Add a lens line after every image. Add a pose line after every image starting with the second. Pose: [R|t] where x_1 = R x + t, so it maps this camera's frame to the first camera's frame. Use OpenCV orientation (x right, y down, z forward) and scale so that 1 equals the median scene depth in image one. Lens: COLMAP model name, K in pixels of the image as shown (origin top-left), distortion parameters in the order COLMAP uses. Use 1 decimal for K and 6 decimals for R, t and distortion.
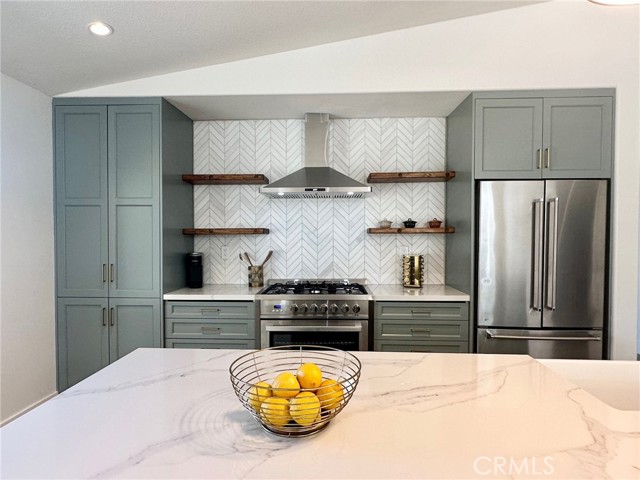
lens RADIAL K [[369.6, 0, 316.9], [0, 369.6, 241.0], [0, 0, 1]] dist [-0.003921, 0.001826]
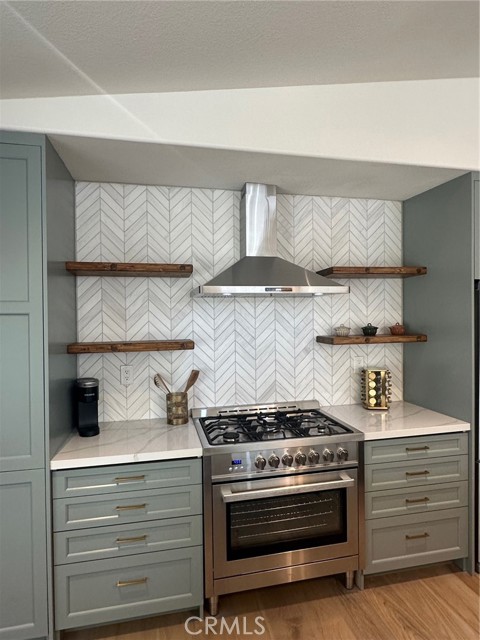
lens RADIAL K [[369.6, 0, 233.6], [0, 369.6, 318.9], [0, 0, 1]] dist [-0.003921, 0.001826]
pose [[0.967139, -0.011712, 0.253979, -0.243499], [0.014288, 0.999863, -0.008302, -0.068997], [-0.253847, 0.011658, 0.967174, 0.297615]]
